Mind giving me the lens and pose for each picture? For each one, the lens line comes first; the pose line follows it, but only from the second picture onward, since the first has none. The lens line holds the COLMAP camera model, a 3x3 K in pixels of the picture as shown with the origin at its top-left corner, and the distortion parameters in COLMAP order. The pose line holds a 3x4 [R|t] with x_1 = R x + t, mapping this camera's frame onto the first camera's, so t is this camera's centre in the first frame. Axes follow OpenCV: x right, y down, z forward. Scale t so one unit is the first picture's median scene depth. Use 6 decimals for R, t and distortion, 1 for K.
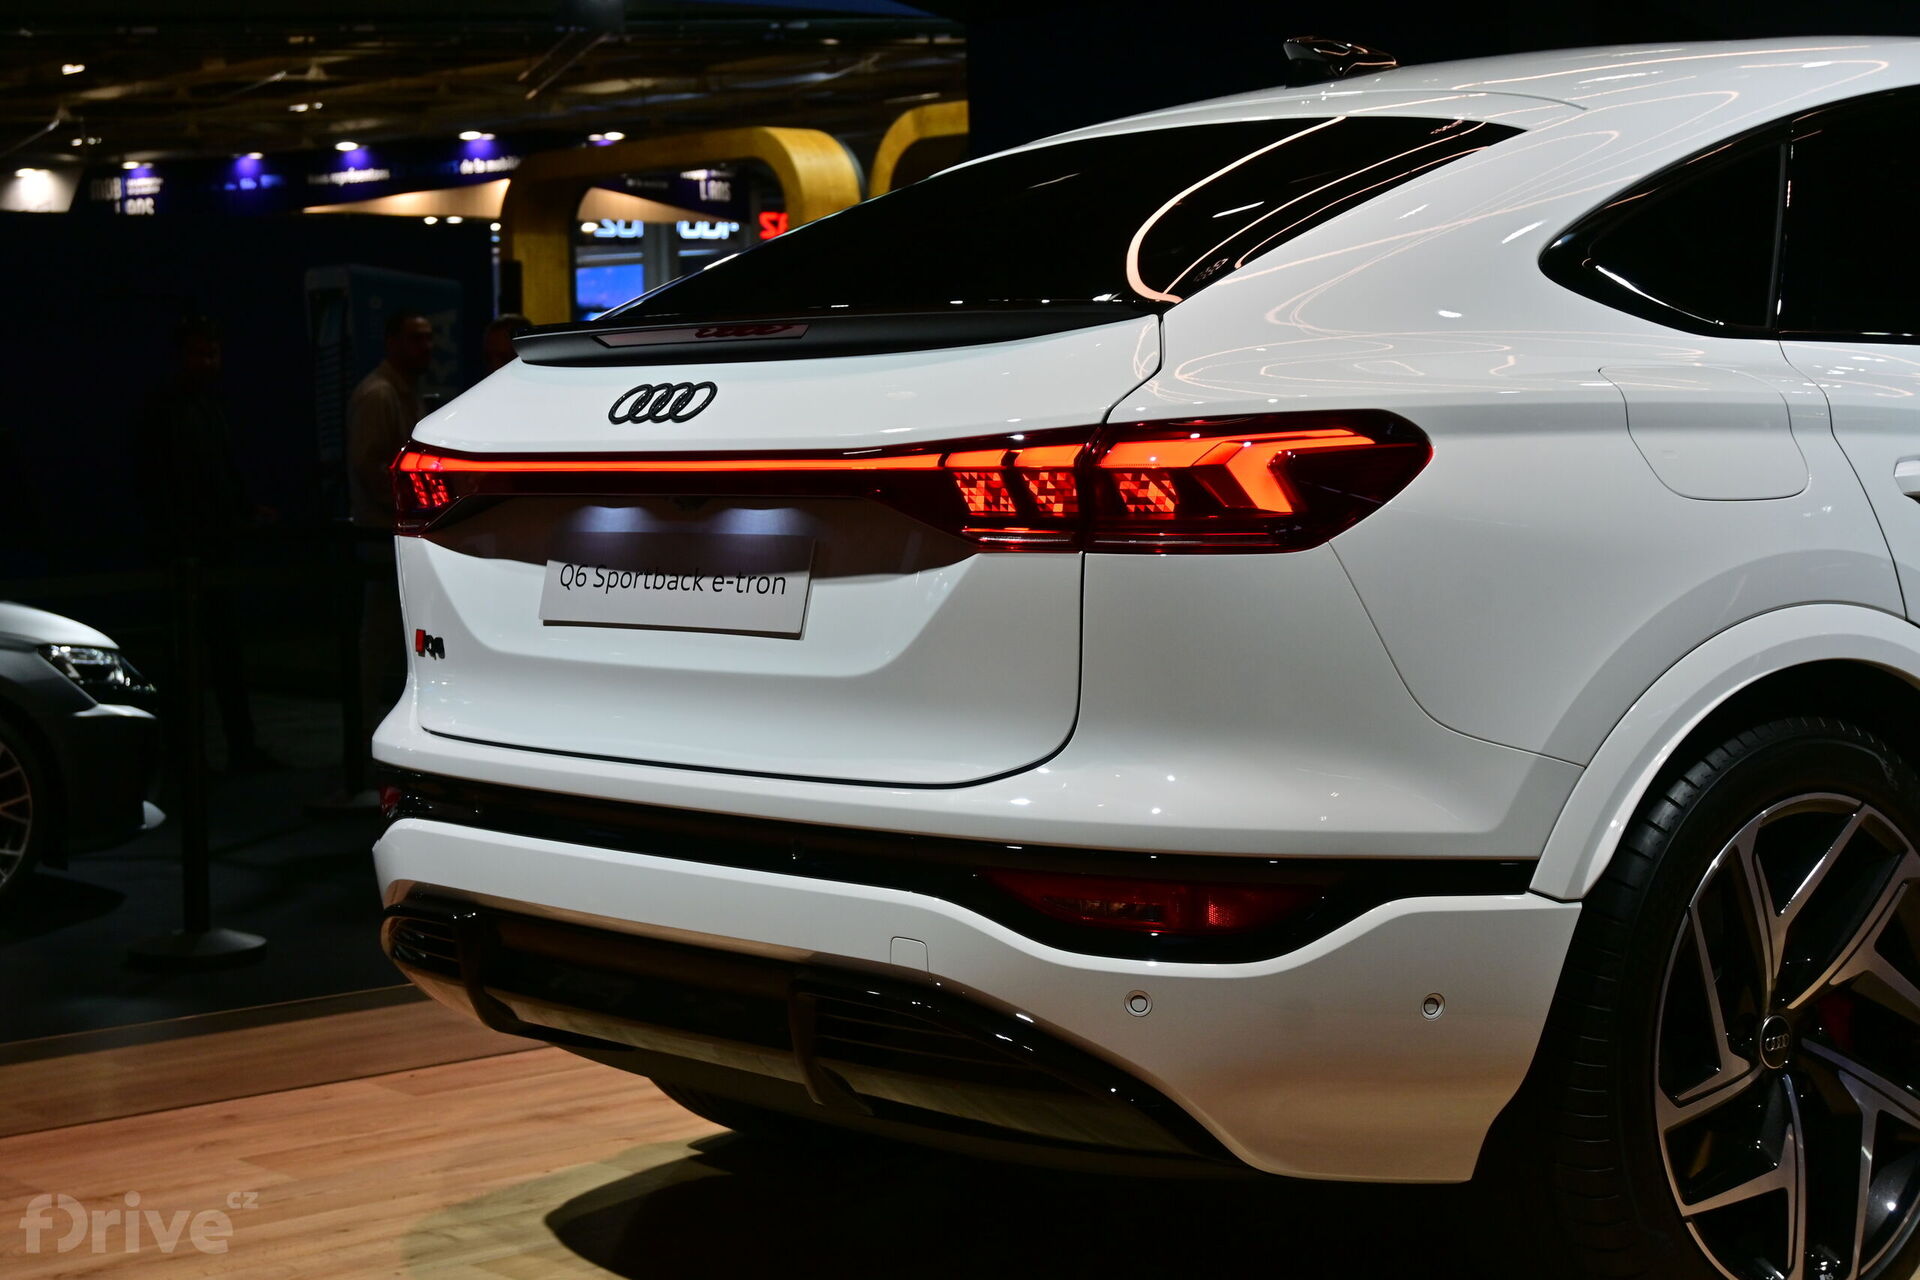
lens RADIAL K [[3353.0, 0, 971.7], [0, 3353.0, 625.8], [0, 0, 1]] dist [0.002551, 0.000000]
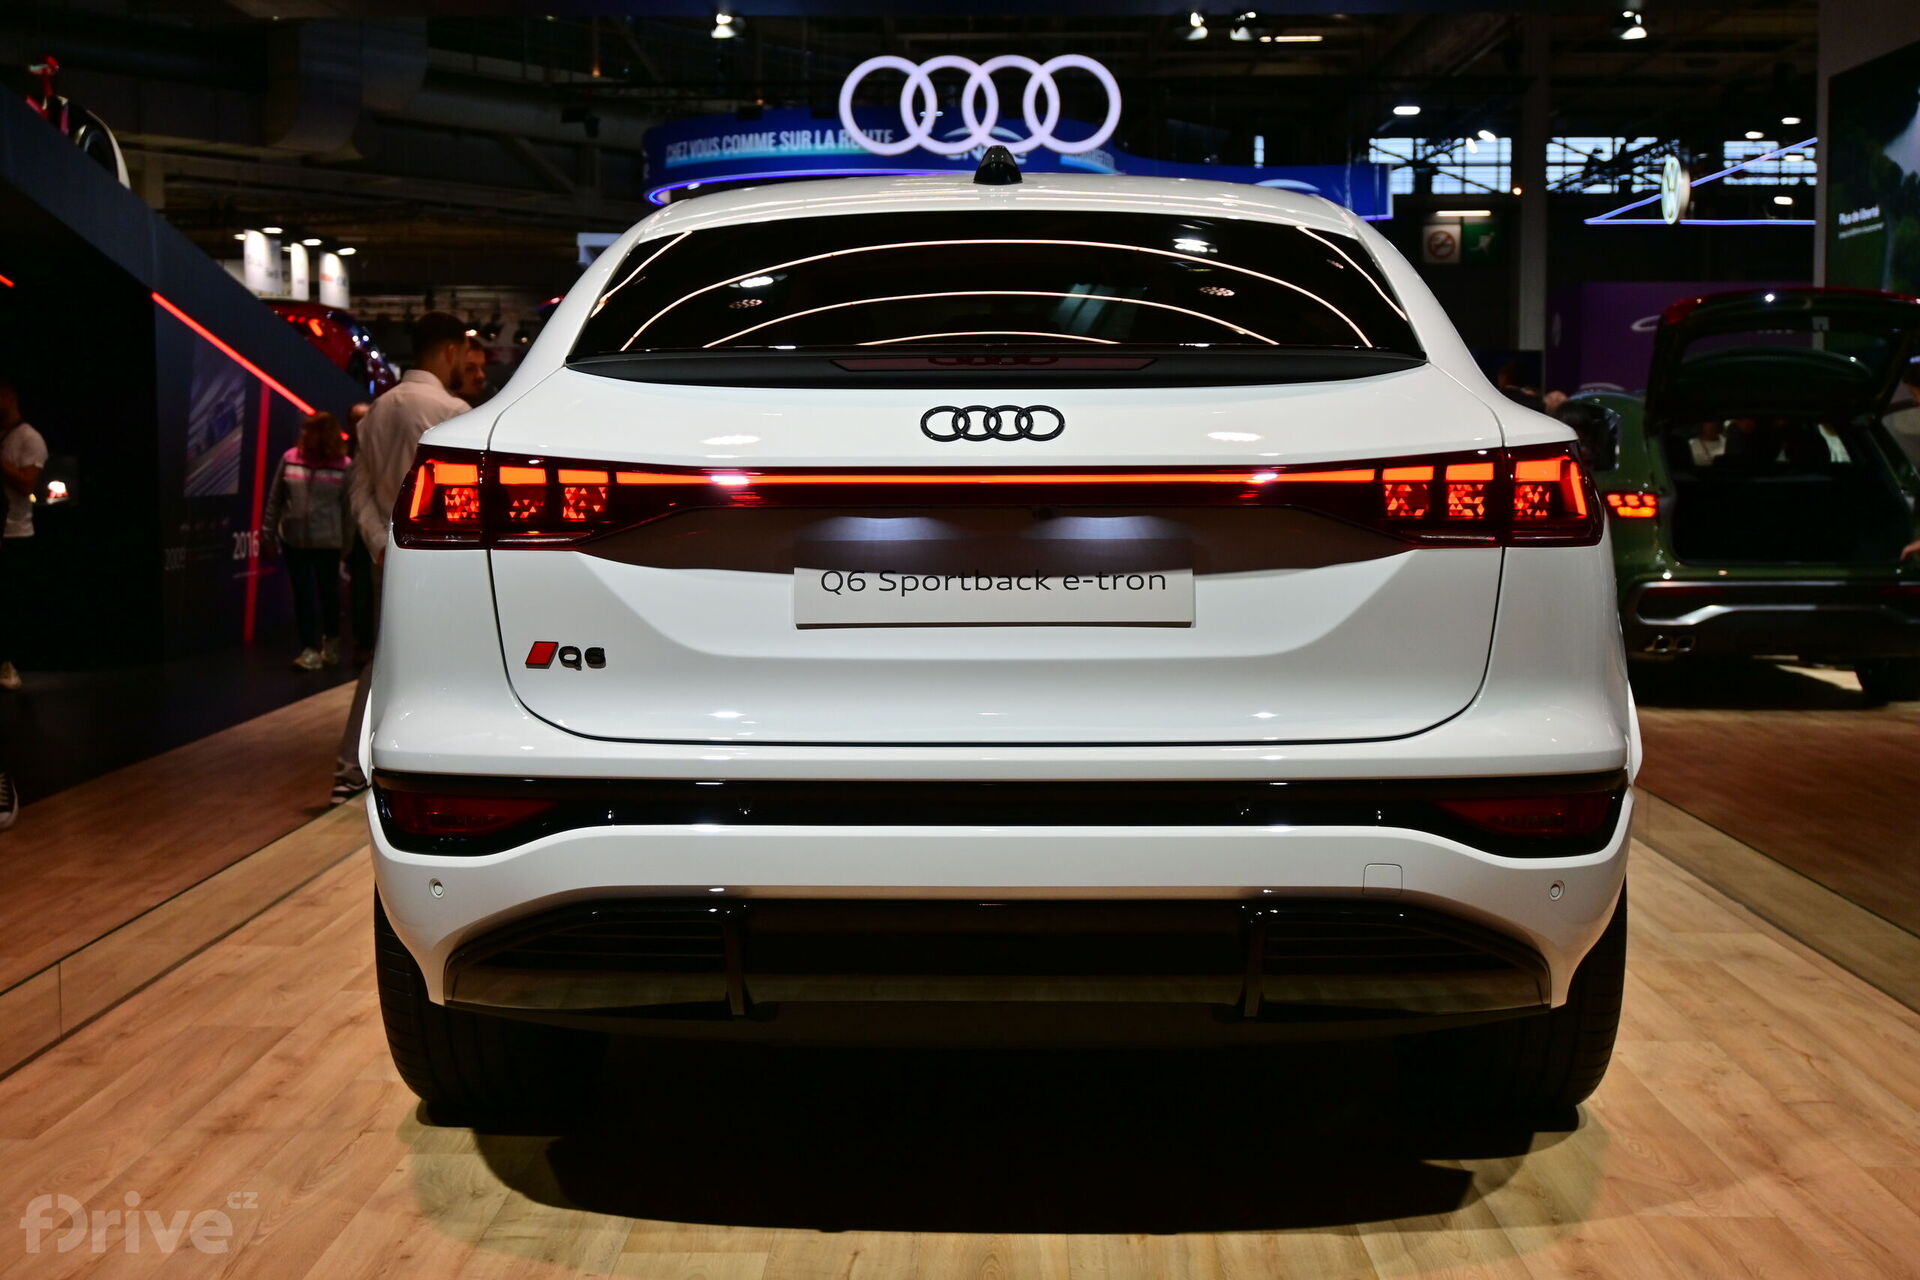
lens RADIAL K [[2471.2, 0, 967.2], [0, 2471.2, 625.5], [0, 0, 1]] dist [-0.001983, 0.000000]
pose [[0.671123, -0.036553, 0.740444, -0.719580], [0.035734, 0.999218, 0.016940, -0.013528], [-0.740484, 0.015090, 0.671904, 0.461087]]
